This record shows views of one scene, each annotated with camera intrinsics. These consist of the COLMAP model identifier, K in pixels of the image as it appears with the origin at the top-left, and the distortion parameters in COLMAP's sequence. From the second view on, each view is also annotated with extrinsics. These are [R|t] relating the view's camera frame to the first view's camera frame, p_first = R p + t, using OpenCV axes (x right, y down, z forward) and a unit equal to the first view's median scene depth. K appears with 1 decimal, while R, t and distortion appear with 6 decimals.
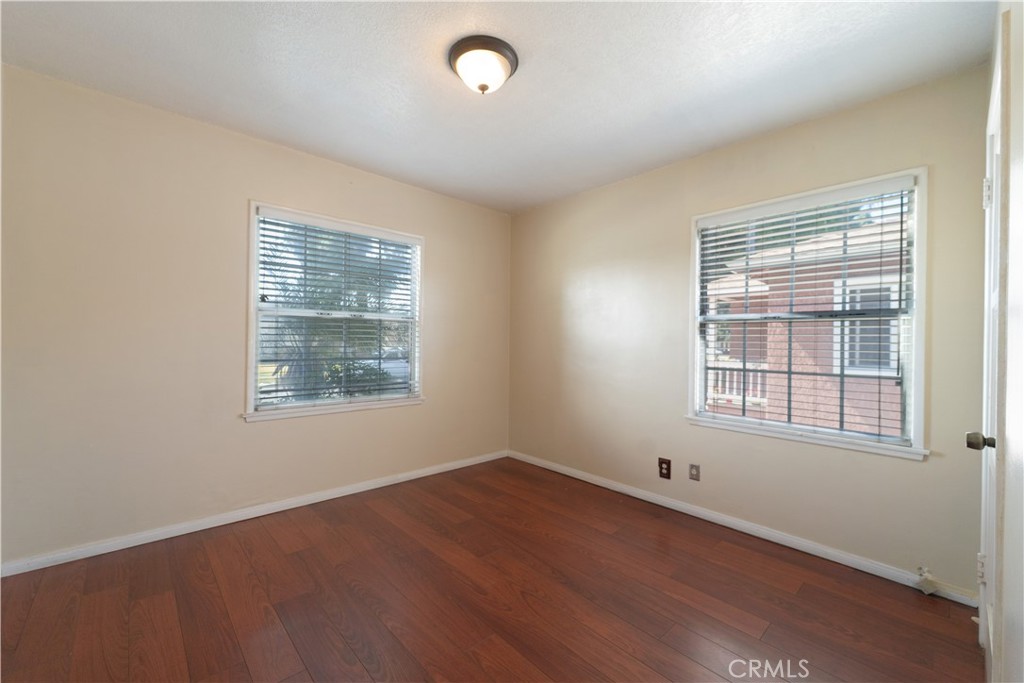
lens RADIAL K [[412.1, 0, 507.2], [0, 412.1, 340.4], [0, 0, 1]] dist [0.003309, -0.001032]
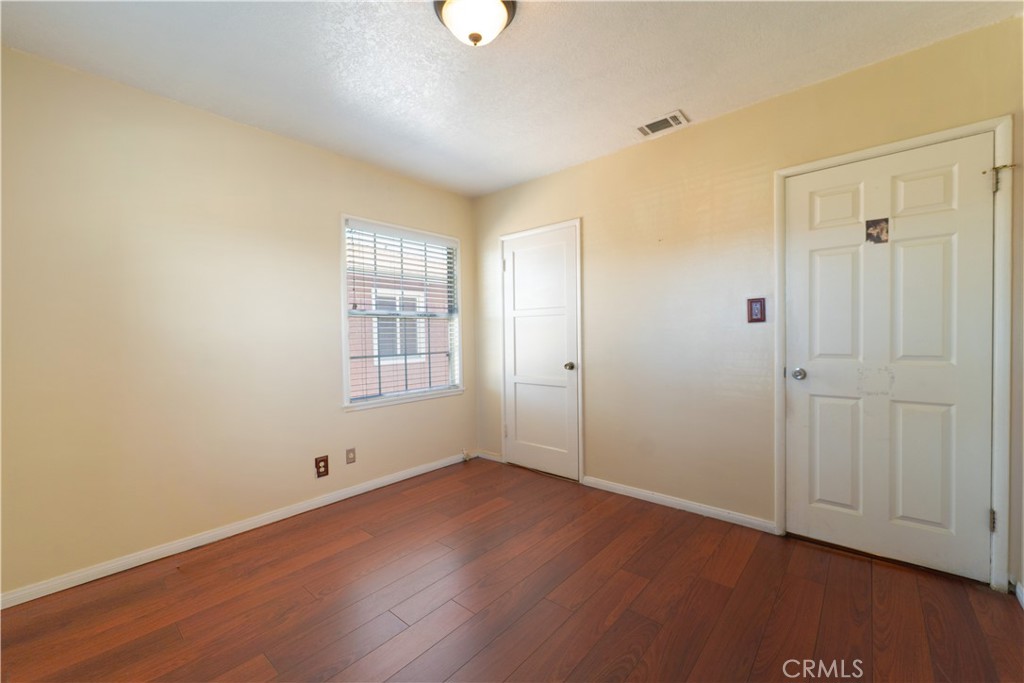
lens RADIAL K [[412.1, 0, 506.0], [0, 412.1, 340.2], [0, 0, 1]] dist [0.003309, -0.001032]
pose [[-0.107297, -0.030234, 0.993767, -0.670388], [0.010268, 0.999451, 0.031516, -0.010102], [-0.994174, 0.013585, -0.106928, 0.741521]]
